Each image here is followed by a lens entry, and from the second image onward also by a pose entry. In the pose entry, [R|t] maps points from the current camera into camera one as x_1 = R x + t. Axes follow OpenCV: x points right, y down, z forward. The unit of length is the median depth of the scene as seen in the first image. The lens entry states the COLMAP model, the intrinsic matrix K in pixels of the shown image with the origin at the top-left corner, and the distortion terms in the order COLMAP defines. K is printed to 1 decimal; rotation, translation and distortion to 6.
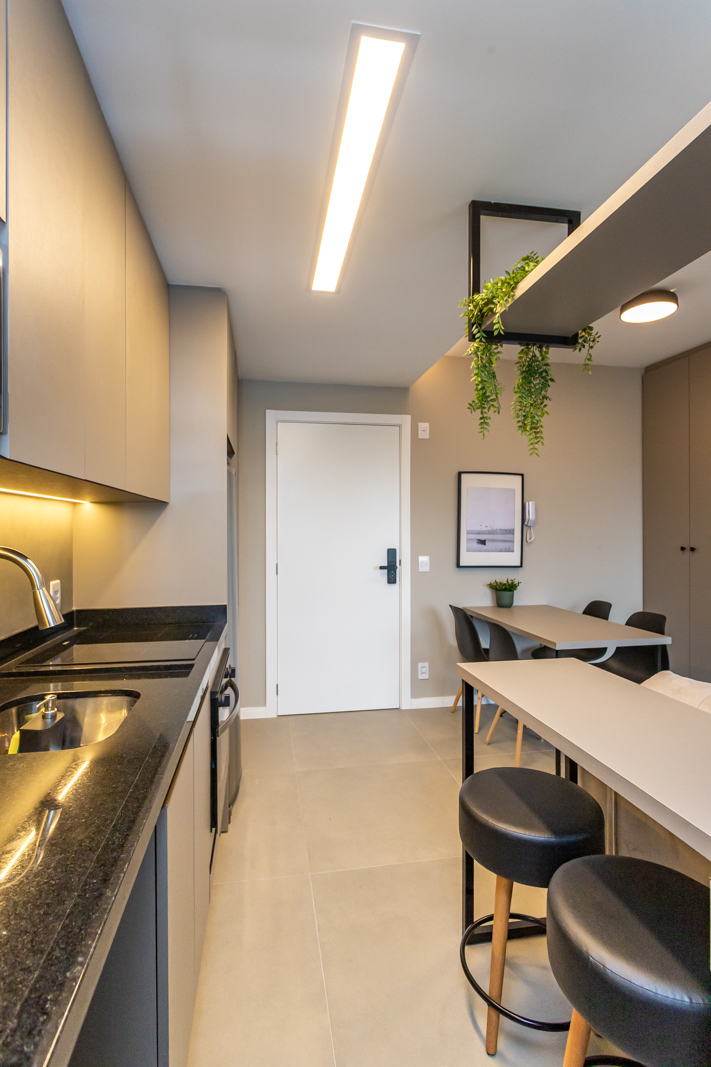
lens RADIAL K [[508.7, 0, 347.6], [0, 508.7, 532.7], [0, 0, 1]] dist [-0.001130, 0.000432]
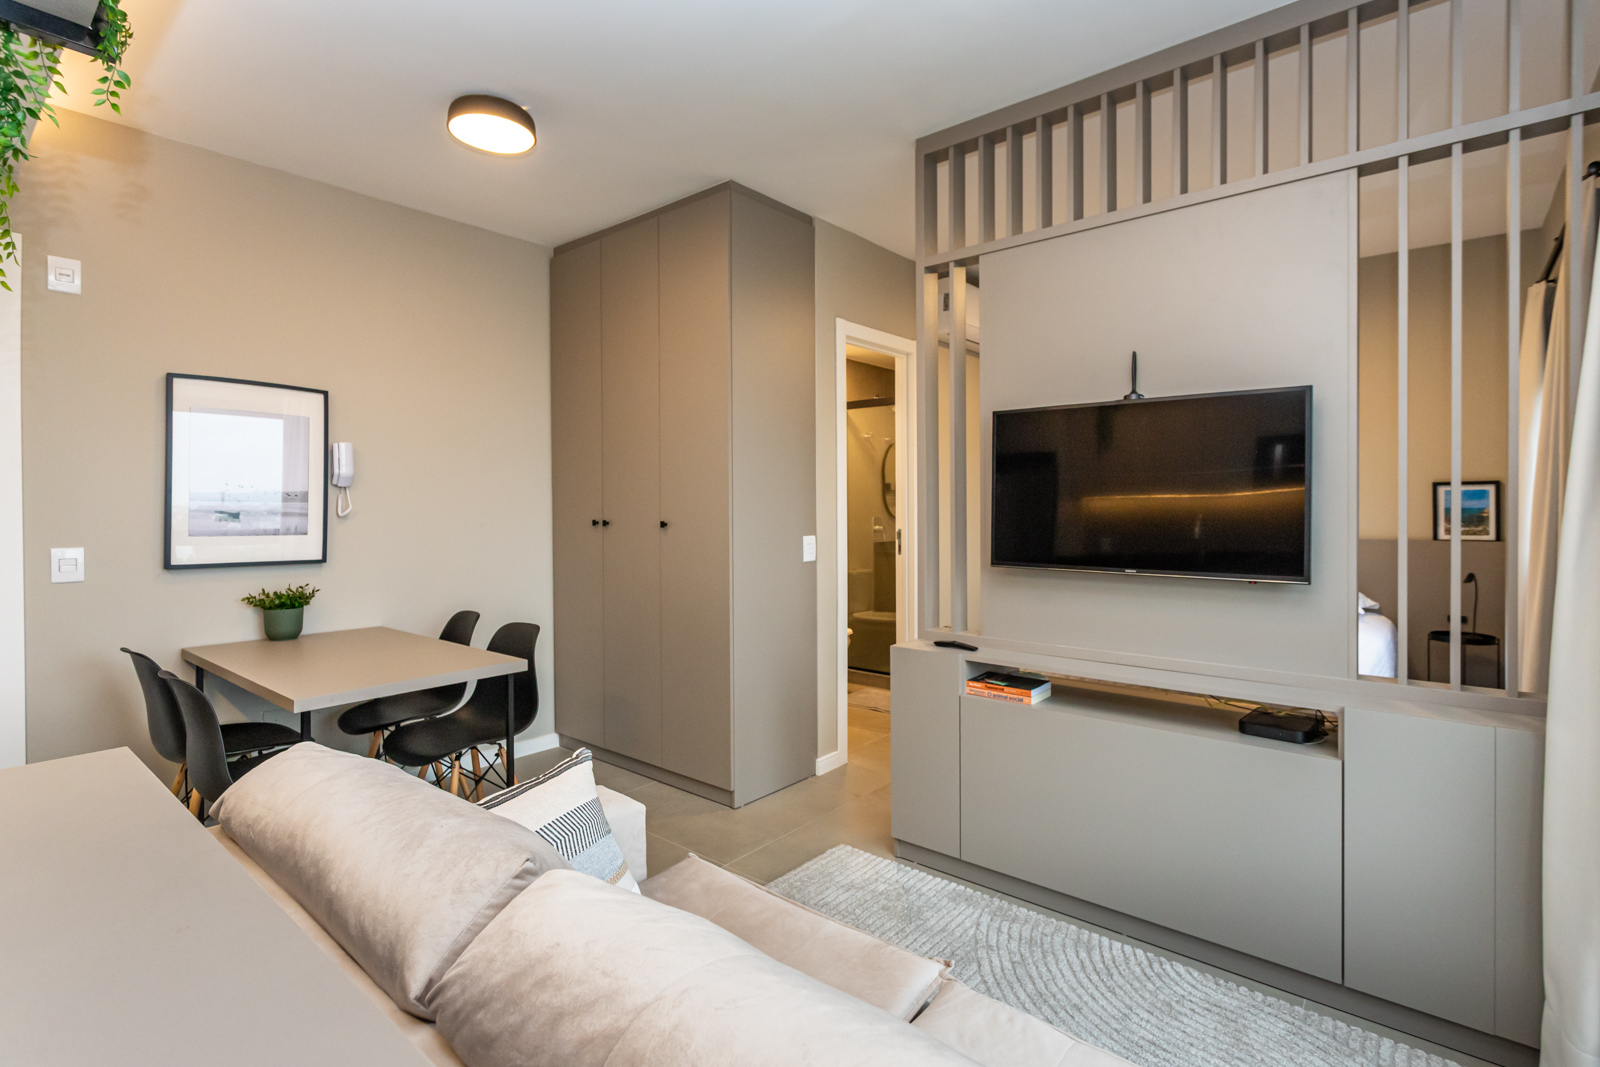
lens RADIAL K [[762.9, 0, 812.3], [0, 762.9, 511.7], [0, 0, 1]] dist [-0.001130, 0.000432]
pose [[0.765296, -0.004064, 0.643666, 0.220749], [0.007015, 0.999973, -0.002027, 0.019637], [-0.643640, 0.006067, 0.765304, 0.038492]]
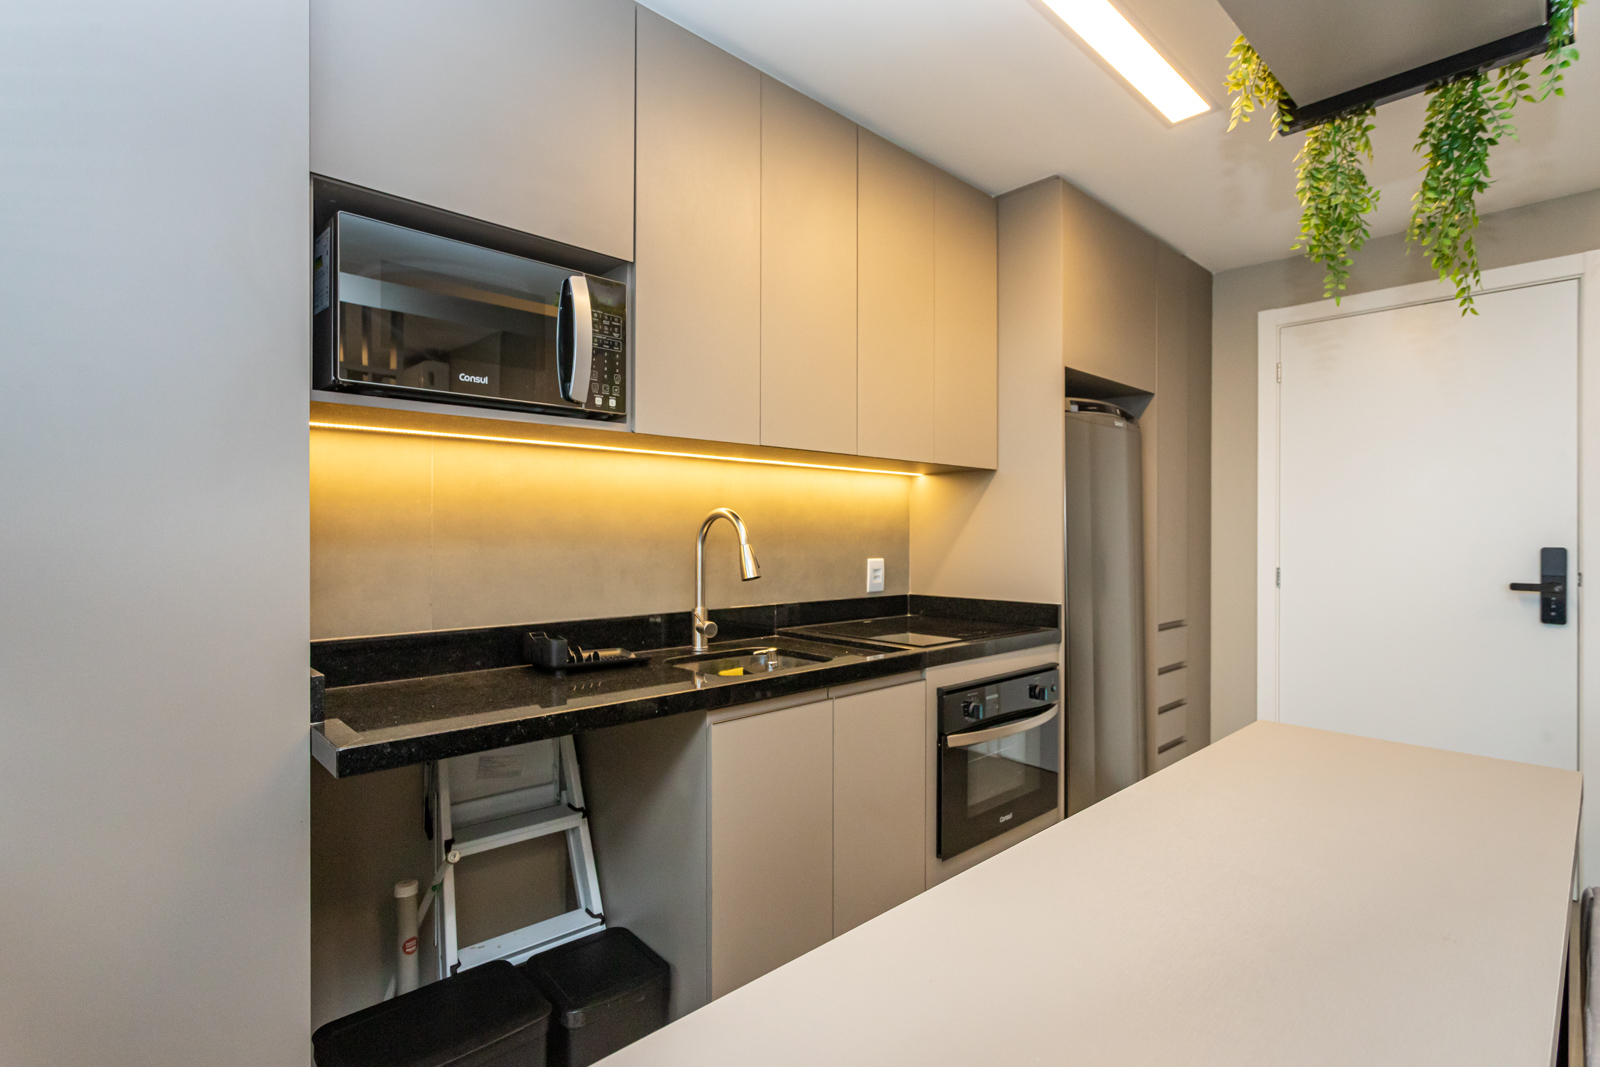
lens RADIAL K [[762.9, 0, 818.2], [0, 762.9, 531.1], [0, 0, 1]] dist [-0.001130, 0.000432]
pose [[0.565315, 0.005265, -0.824858, 0.275593], [-0.010928, 0.999940, -0.001107, 0.023695], [0.824802, 0.009639, 0.565339, 0.055861]]
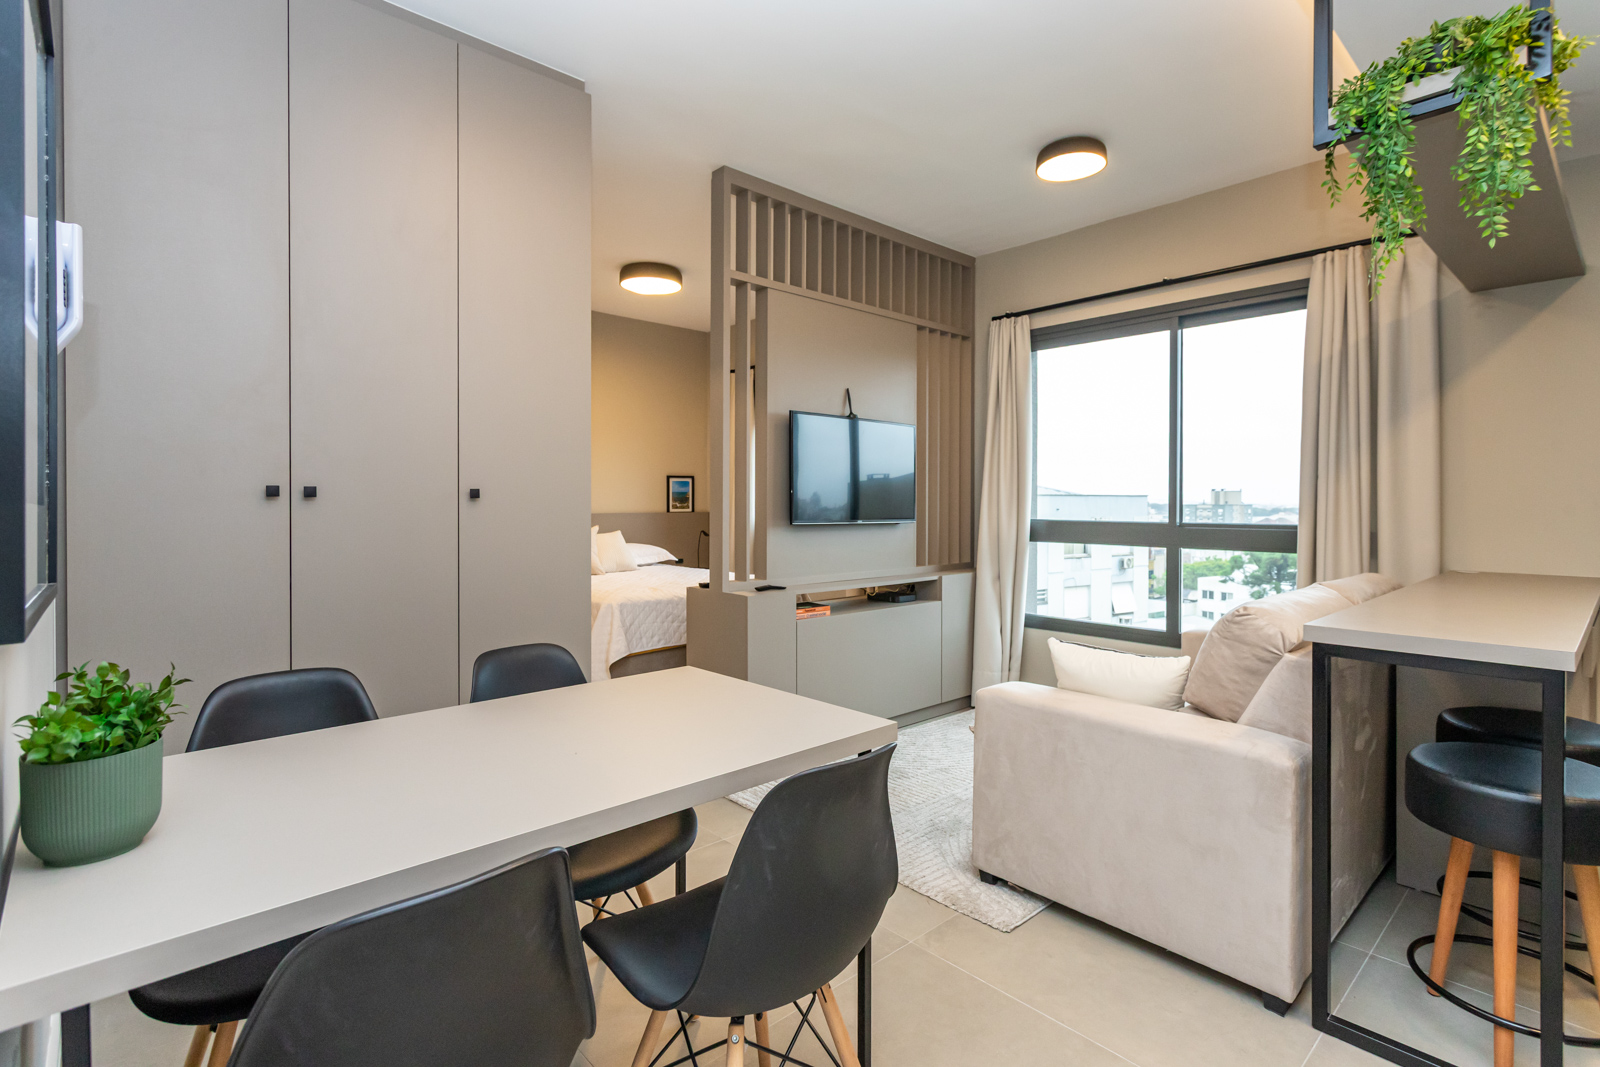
lens RADIAL K [[762.9, 0, 801.4], [0, 762.9, 500.4], [0, 0, 1]] dist [-0.001130, 0.000432]
pose [[-0.538220, 0.003279, 0.842798, -0.001586], [0.006662, 0.999978, 0.000364, 0.038249], [-0.842778, 0.005811, -0.538229, 0.945321]]
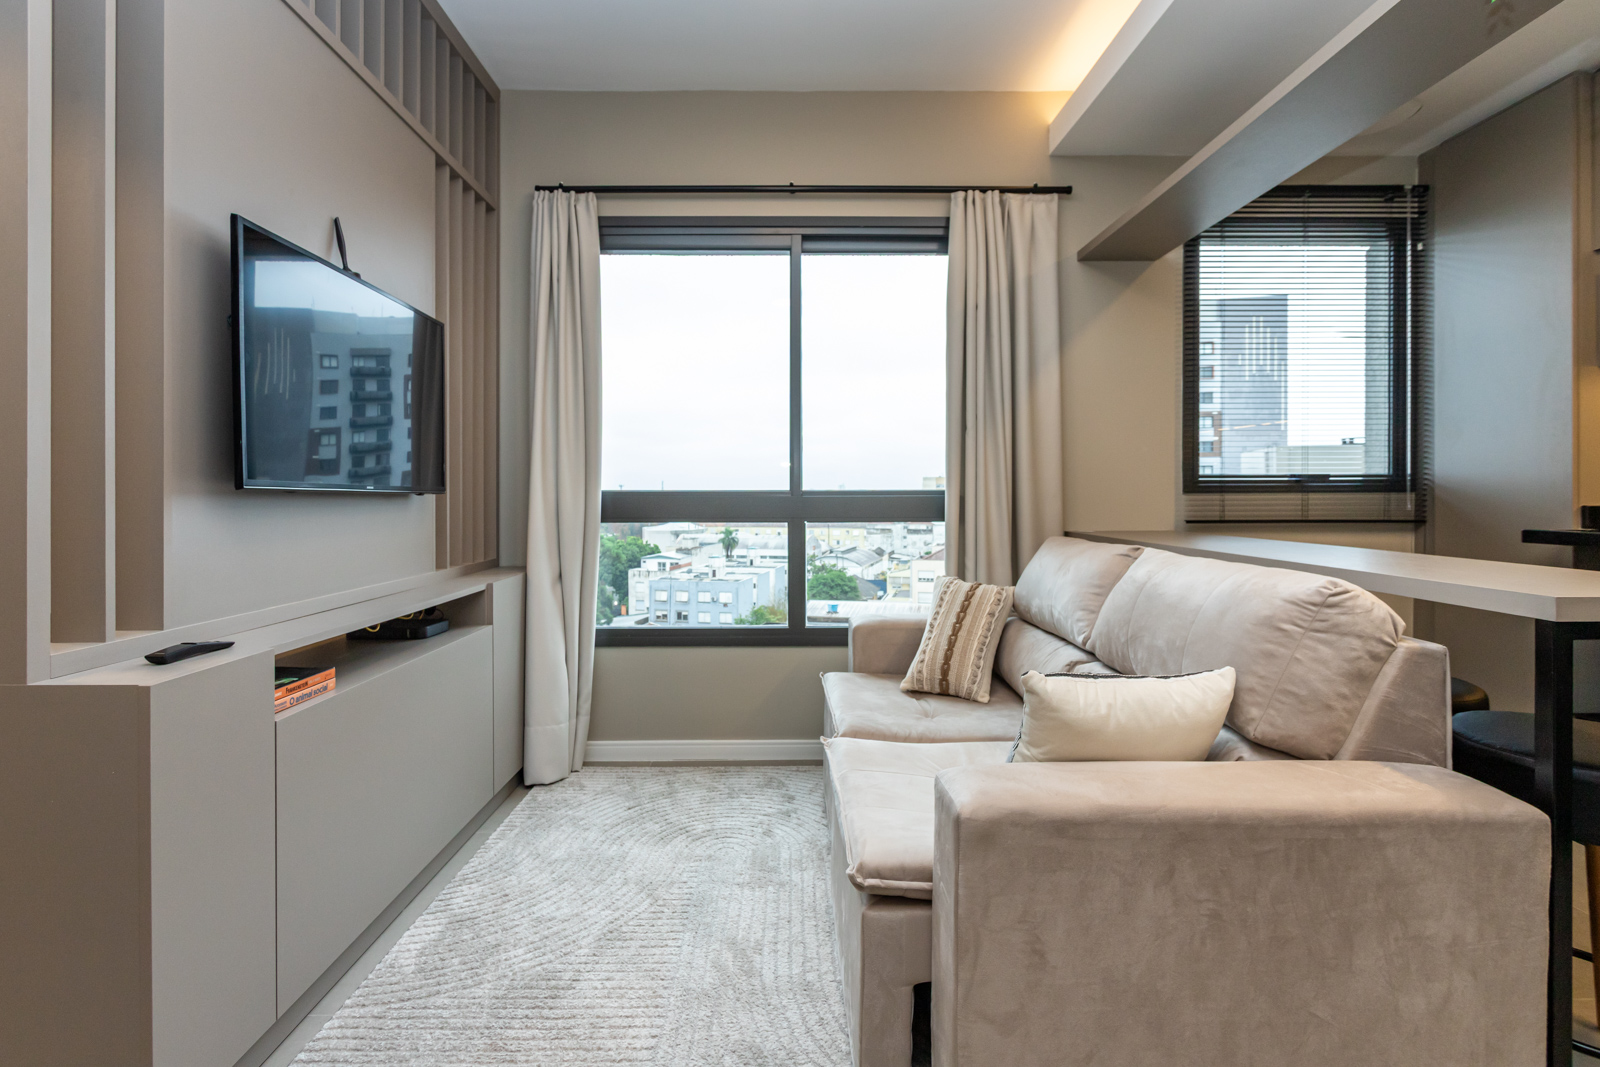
lens RADIAL K [[762.9, 0, 787.4], [0, 762.9, 499.3], [0, 0, 1]] dist [-0.001130, 0.000432]
pose [[-0.987324, 0.003156, 0.158688, 0.450720], [0.004991, 0.999925, 0.011167, 0.070026], [-0.158641, 0.011818, -0.987266, 0.795419]]
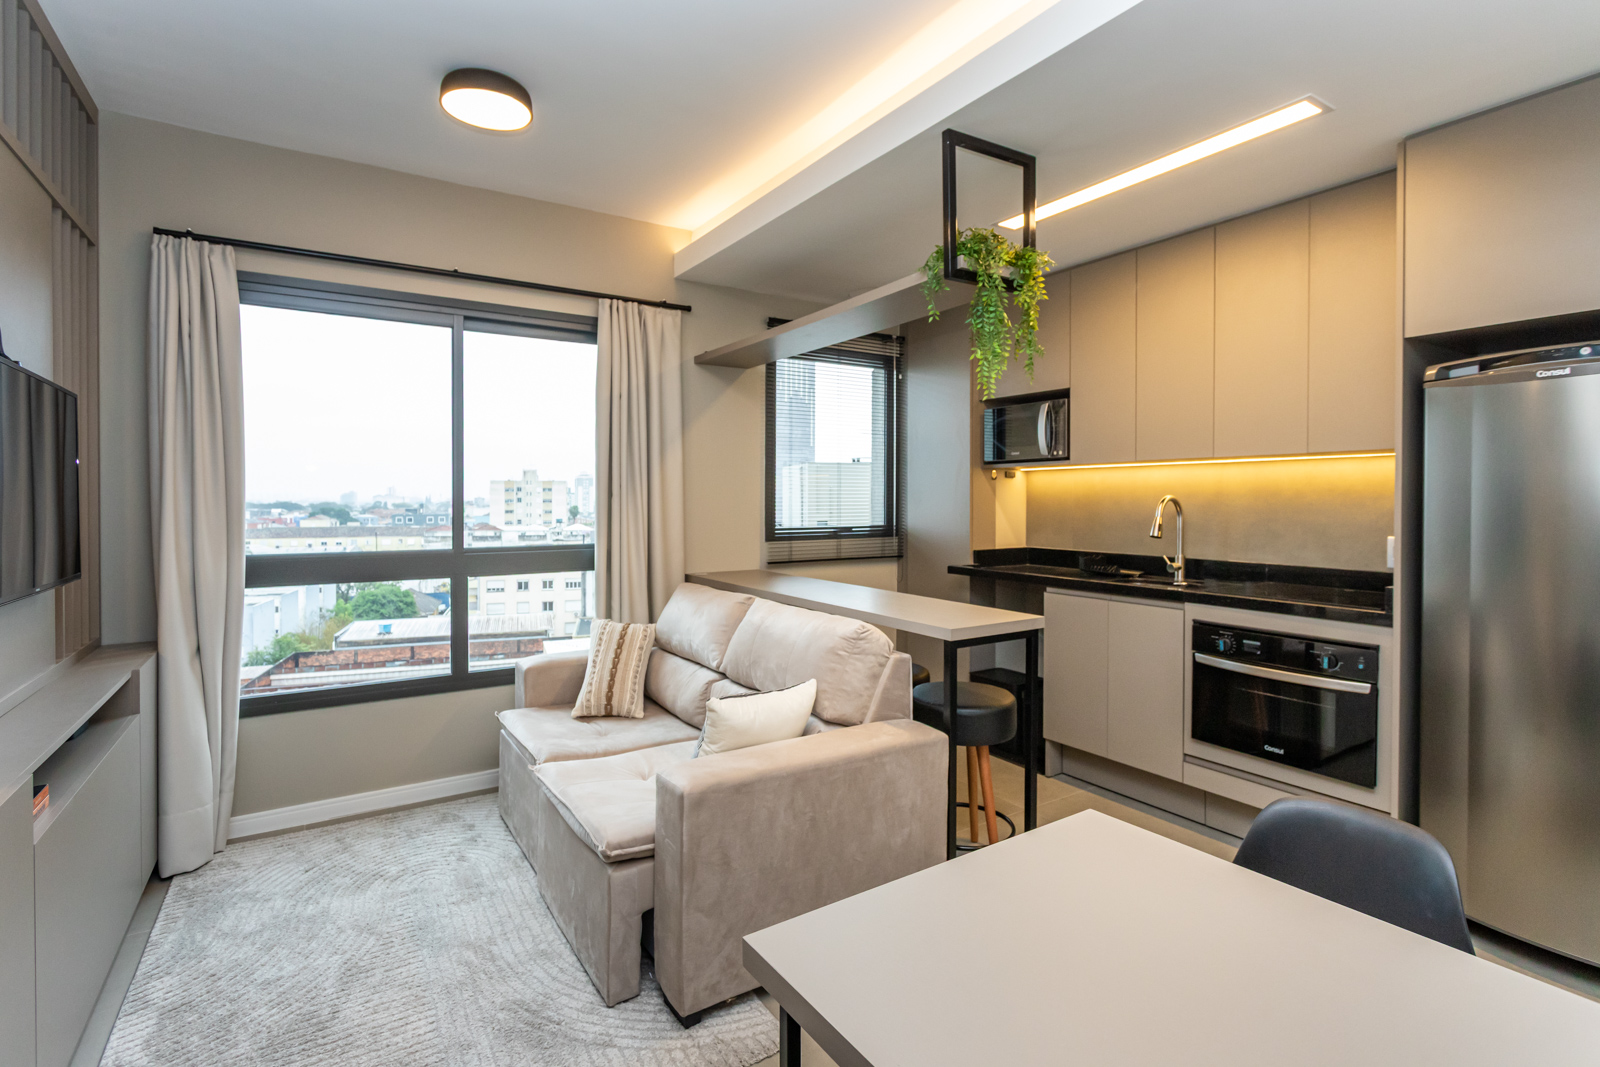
lens RADIAL K [[762.9, 0, 808.0], [0, 762.9, 507.2], [0, 0, 1]] dist [-0.001130, 0.000432]
pose [[-0.916287, 0.003775, -0.400504, 0.548099], [-0.003298, 0.999851, 0.016969, 0.007804], [0.400509, 0.016870, -0.916138, 0.961500]]
